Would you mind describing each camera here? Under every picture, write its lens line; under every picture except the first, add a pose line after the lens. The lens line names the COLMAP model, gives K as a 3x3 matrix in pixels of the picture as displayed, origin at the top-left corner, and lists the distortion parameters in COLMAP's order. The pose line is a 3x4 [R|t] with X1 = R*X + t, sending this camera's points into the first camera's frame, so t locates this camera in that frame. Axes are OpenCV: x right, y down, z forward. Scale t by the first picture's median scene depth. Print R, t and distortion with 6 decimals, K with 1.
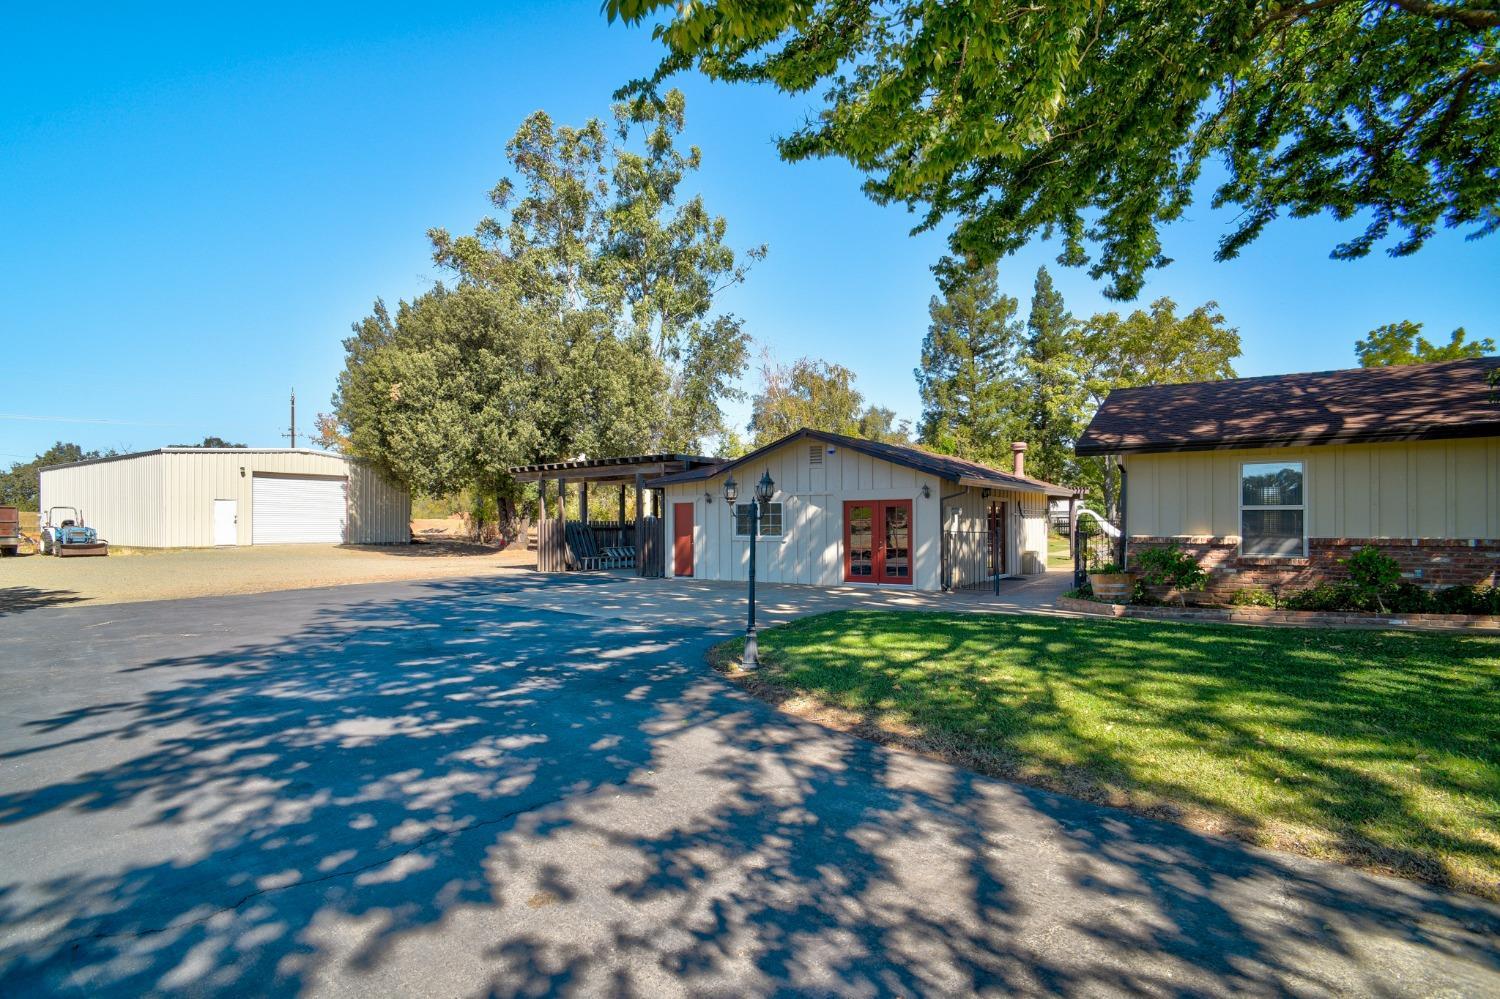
lens RADIAL K [[748.8, 0, 749.8], [0, 748.8, 509.9], [0, 0, 1]] dist [-0.025401, 0.016456]
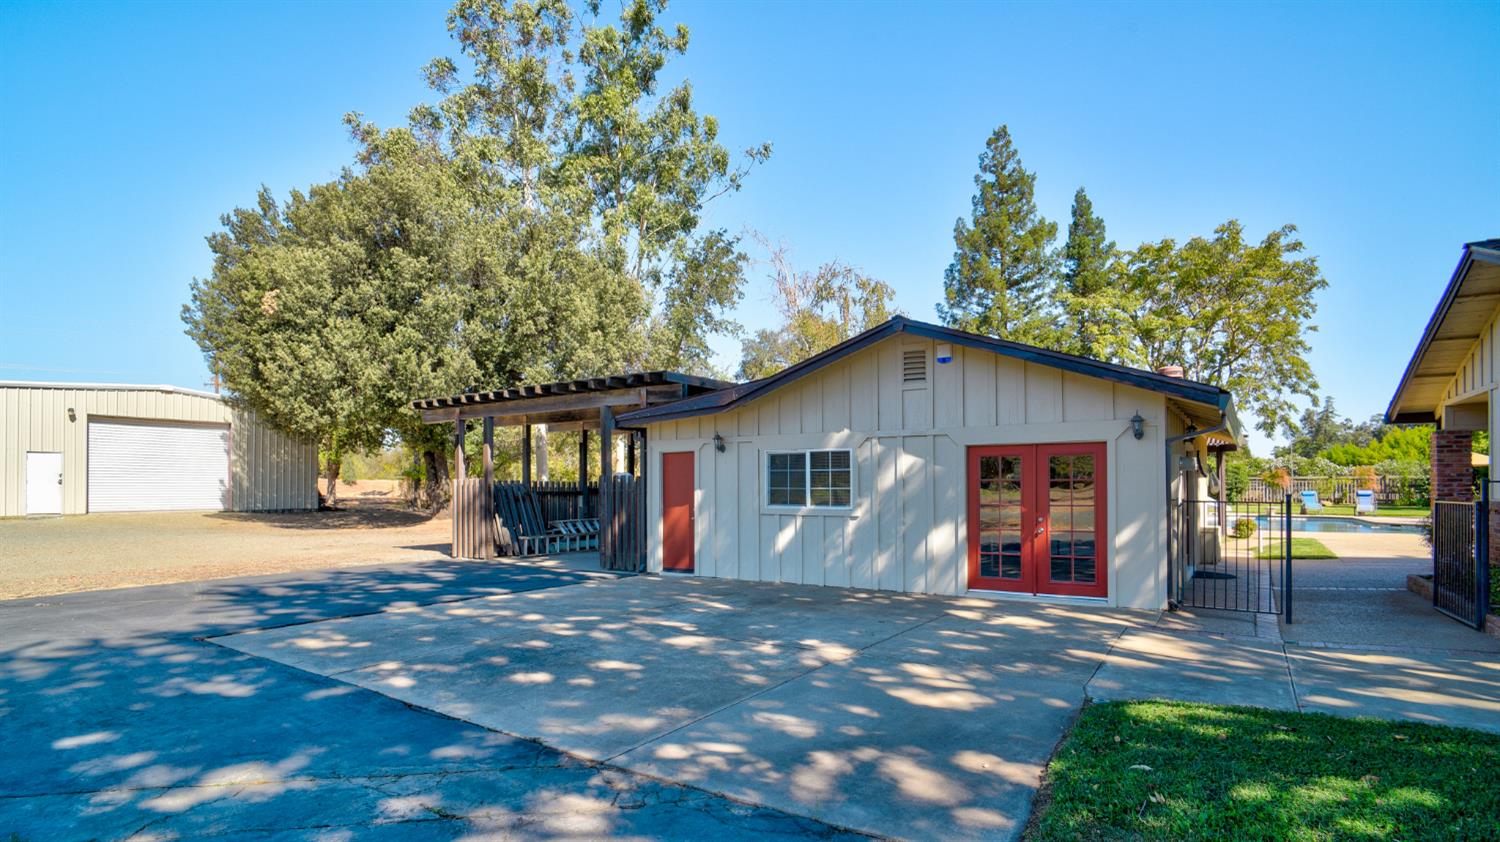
lens RADIAL K [[744.2, 0, 754.6], [0, 744.2, 456.4], [0, 0, 1]] dist [-0.039775, 0.022116]
pose [[0.999139, 0.002304, 0.041415, -0.030711], [-0.001446, 0.999784, -0.020744, 0.004172], [-0.041454, 0.020666, 0.998927, 0.234320]]
